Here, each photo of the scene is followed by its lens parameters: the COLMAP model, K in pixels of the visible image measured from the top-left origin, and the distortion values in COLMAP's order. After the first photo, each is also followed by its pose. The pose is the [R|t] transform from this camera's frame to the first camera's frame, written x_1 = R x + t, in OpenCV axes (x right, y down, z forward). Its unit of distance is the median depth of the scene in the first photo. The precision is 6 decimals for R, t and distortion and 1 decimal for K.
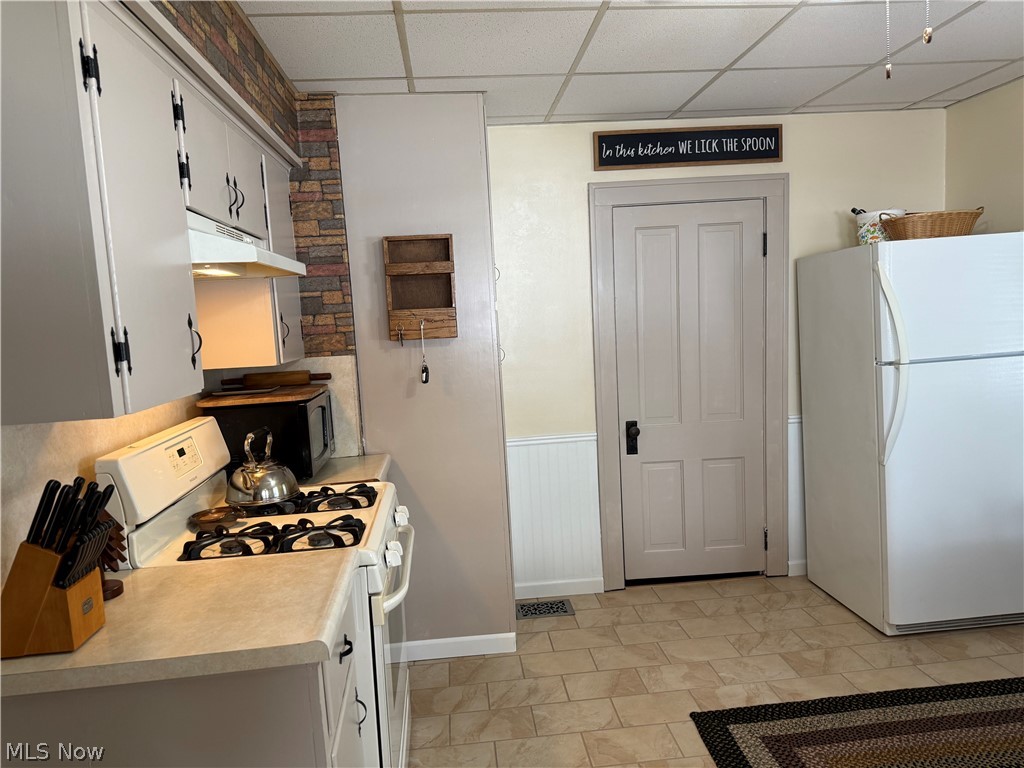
lens RADIAL K [[717.9, 0, 518.2], [0, 717.9, 386.8], [0, 0, 1]] dist [0.047042, -0.076031]
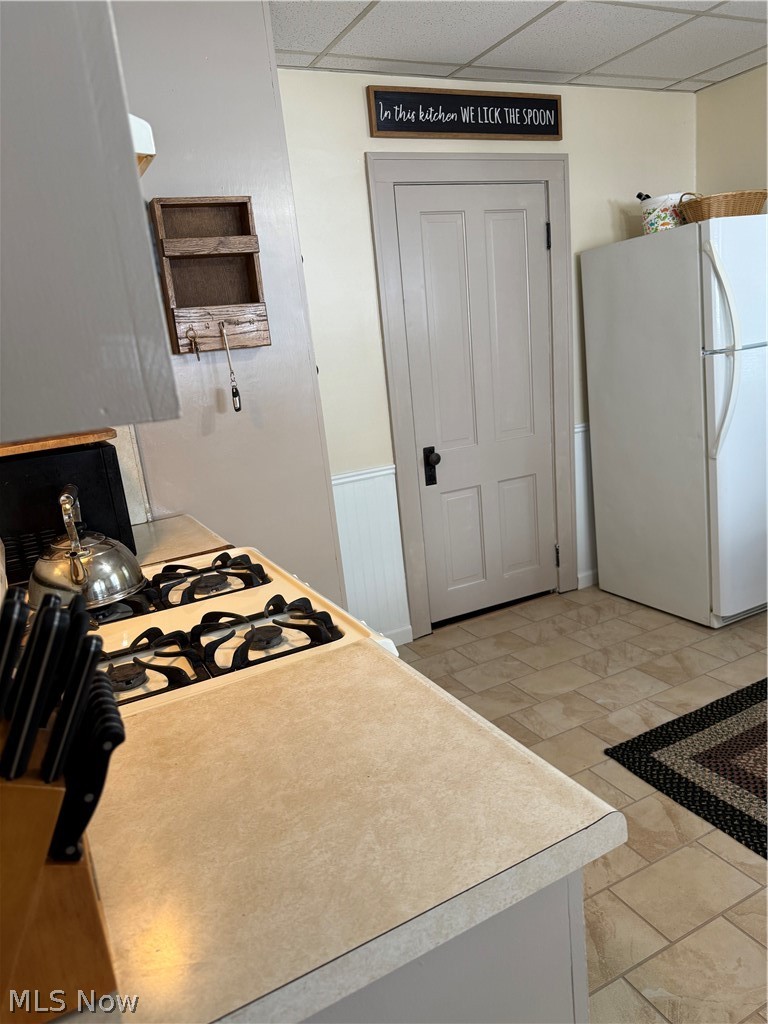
lens RADIAL K [[717.9, 0, 400.3], [0, 717.9, 510.6], [0, 0, 1]] dist [0.047042, -0.076031]
pose [[0.930199, -0.127273, 0.344283, -0.196311], [0.091702, 0.988798, 0.117769, 0.020479], [-0.355415, -0.077977, 0.931450, 0.204508]]
